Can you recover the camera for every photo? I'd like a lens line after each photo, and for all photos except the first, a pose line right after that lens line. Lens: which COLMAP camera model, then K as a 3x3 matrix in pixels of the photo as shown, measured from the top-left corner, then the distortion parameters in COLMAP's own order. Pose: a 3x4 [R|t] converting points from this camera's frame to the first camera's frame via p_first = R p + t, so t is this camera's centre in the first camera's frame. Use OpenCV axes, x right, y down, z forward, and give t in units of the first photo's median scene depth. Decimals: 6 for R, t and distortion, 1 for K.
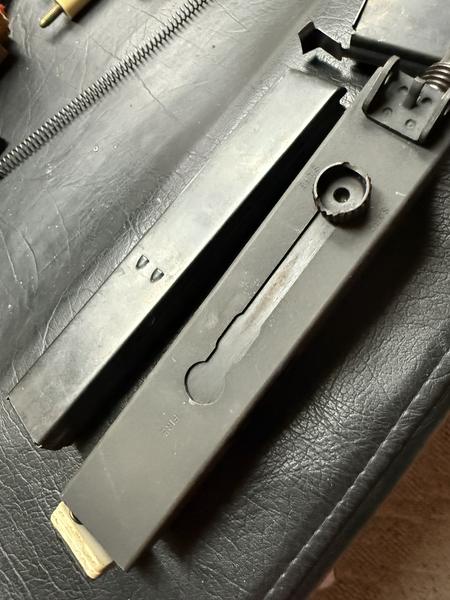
lens RADIAL K [[439.3, 0, 237.3], [0, 439.3, 273.4], [0, 0, 1]] dist [-0.000585, 0.002083]
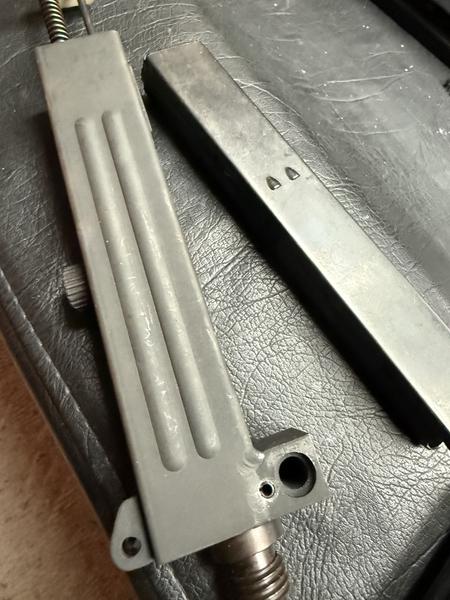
lens RADIAL K [[439.3, 0, 221.2], [0, 439.3, 258.2], [0, 0, 1]] dist [-0.000585, 0.002083]
pose [[-0.277787, 0.949872, -0.143447, 0.116942], [-0.928105, -0.226835, 0.295240, -0.173815], [0.247902, 0.215148, 0.944593, 0.079486]]
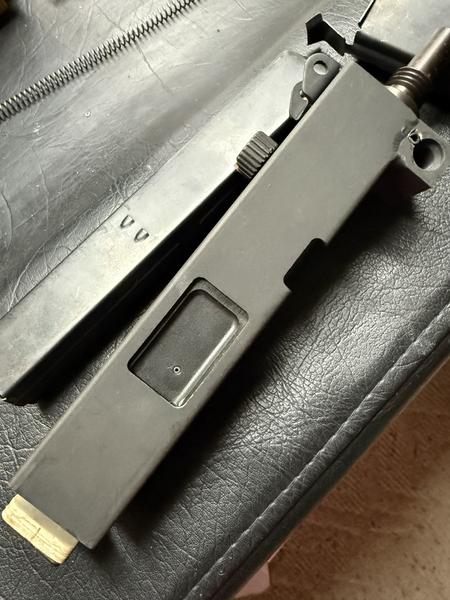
lens RADIAL K [[439.3, 0, 234.4], [0, 439.3, 273.1], [0, 0, 1]] dist [-0.000585, 0.002083]
pose [[0.990786, 0.116522, 0.069040, -0.027196], [-0.115176, 0.993074, -0.023184, 0.072343], [-0.071264, 0.015019, 0.997344, -0.005818]]
